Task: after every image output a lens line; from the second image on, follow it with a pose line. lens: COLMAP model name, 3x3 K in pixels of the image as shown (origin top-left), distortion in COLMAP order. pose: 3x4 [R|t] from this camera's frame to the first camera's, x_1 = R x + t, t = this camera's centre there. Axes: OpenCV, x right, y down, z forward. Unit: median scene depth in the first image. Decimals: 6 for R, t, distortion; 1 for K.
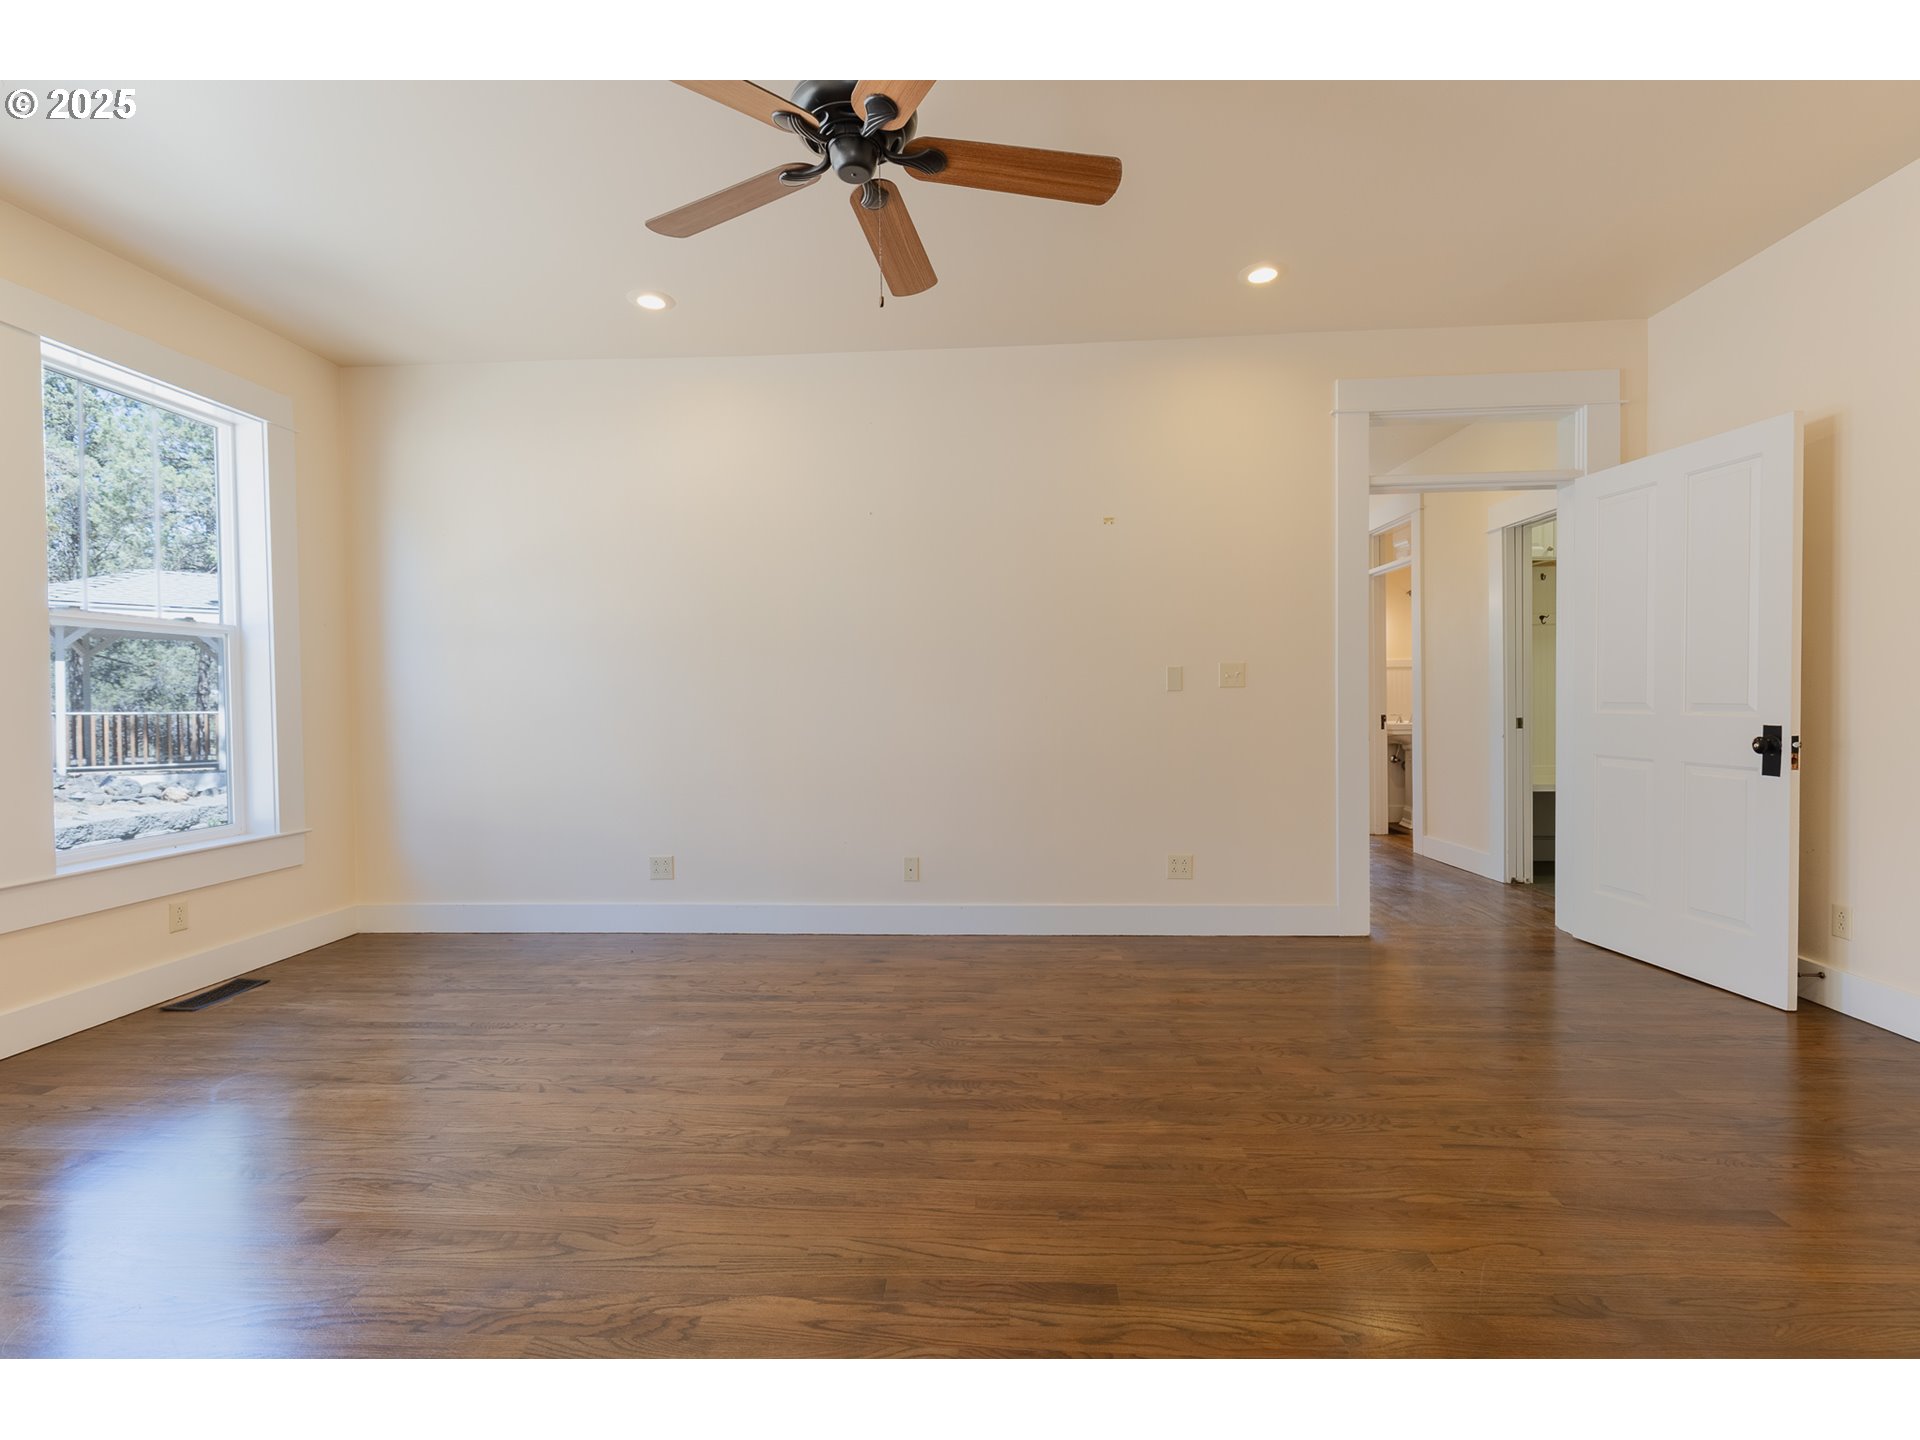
lens RADIAL K [[866.3, 0, 958.2], [0, 866.3, 716.0], [0, 0, 1]] dist [-0.001800, -0.001152]
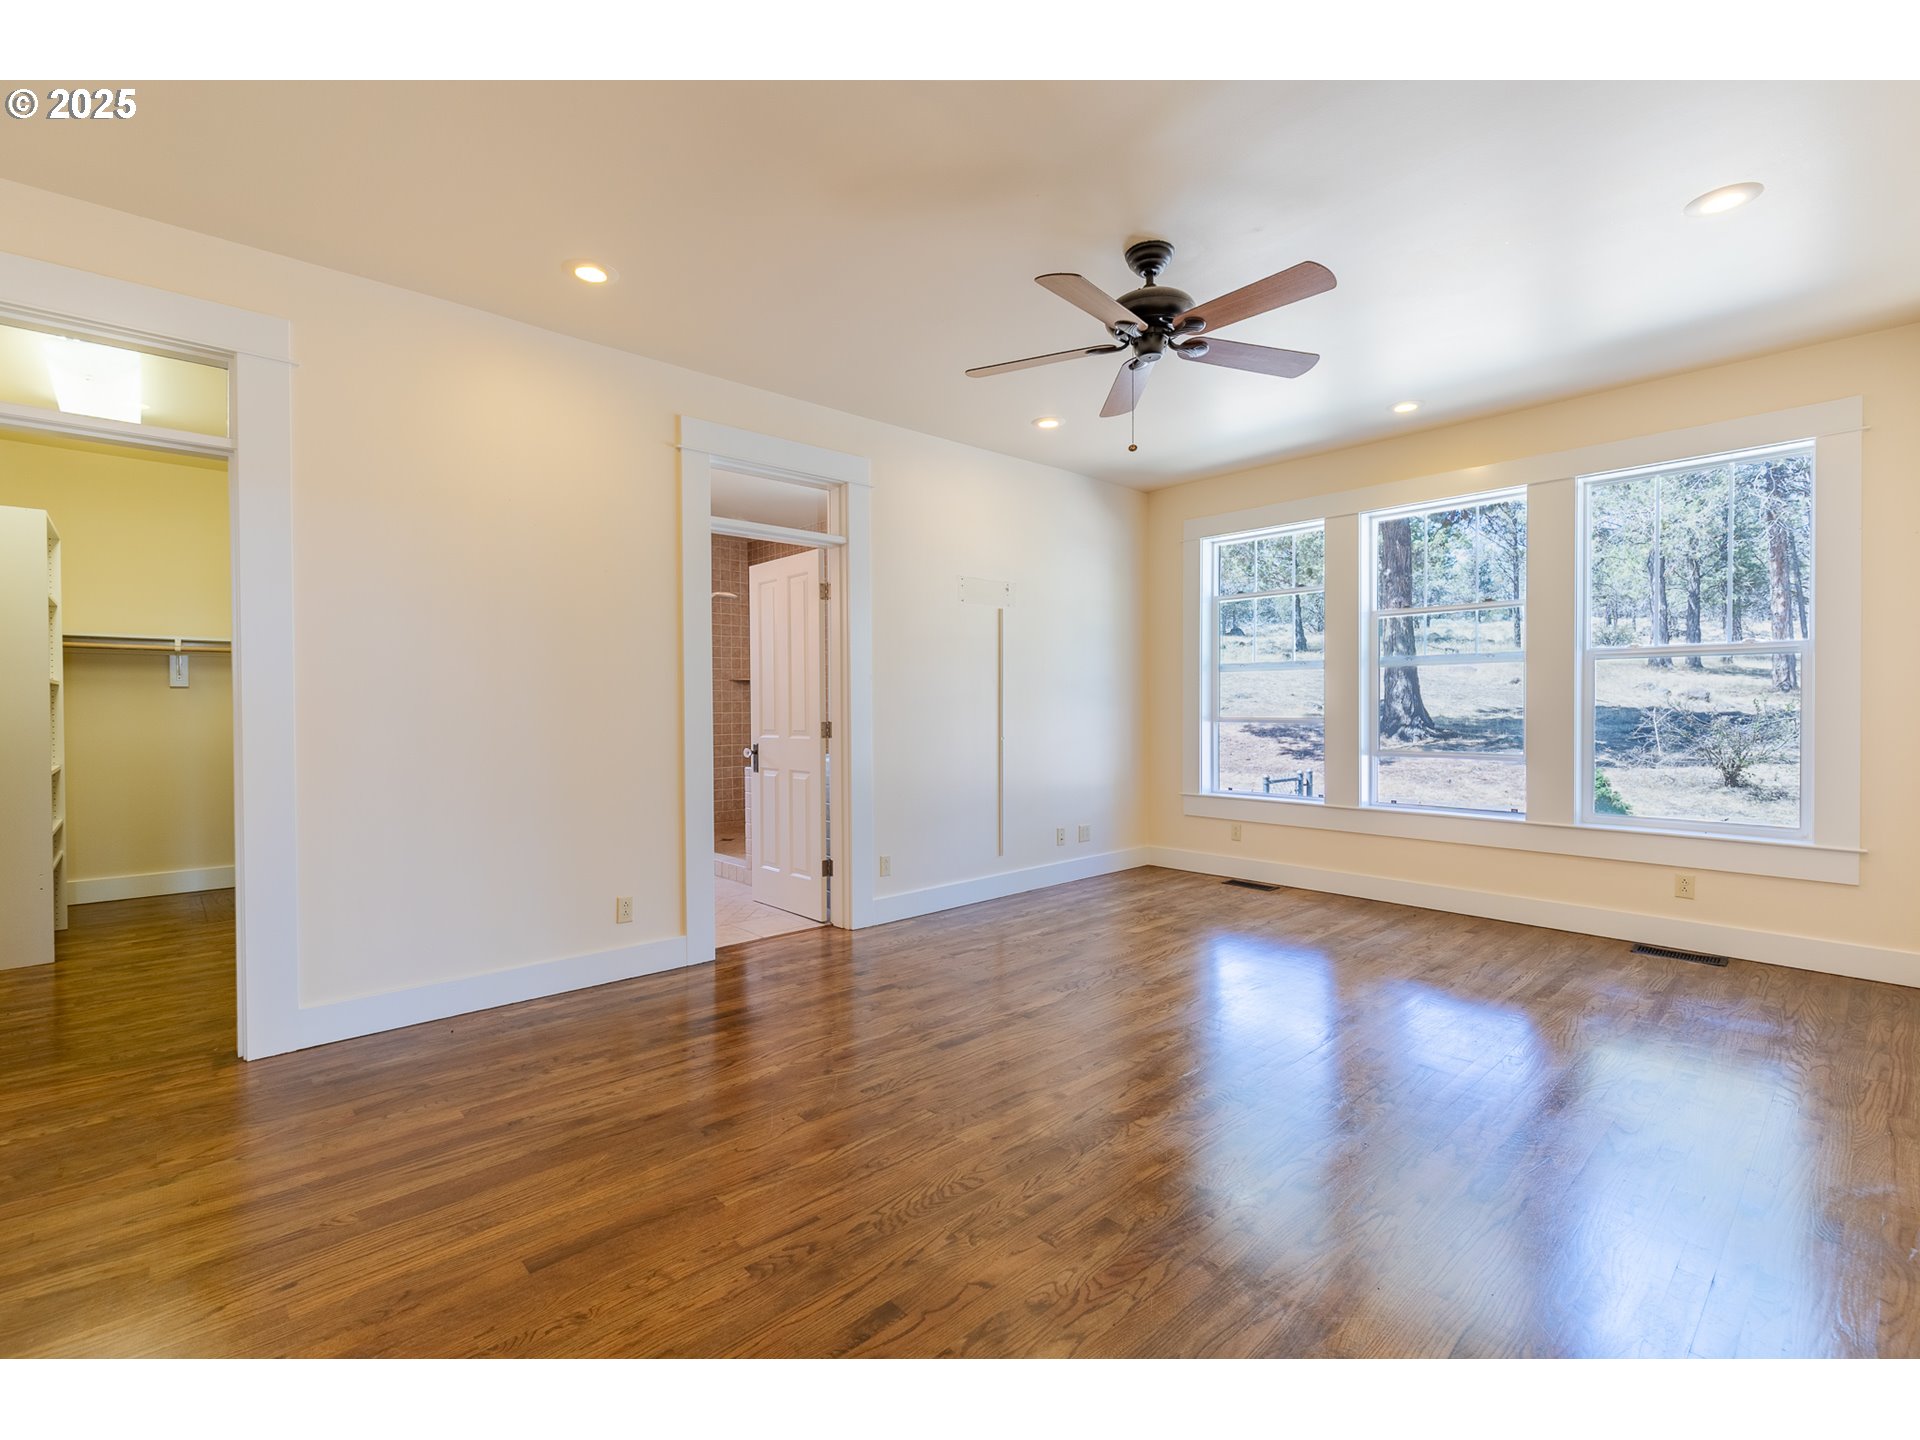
lens RADIAL K [[866.3, 0, 957.9], [0, 866.3, 714.8], [0, 0, 1]] dist [-0.001800, -0.001152]
pose [[-0.697360, 0.024172, -0.716314, 1.083375], [-0.000461, 0.999416, 0.034174, -0.084880], [0.716721, 0.024162, -0.696941, 1.701143]]
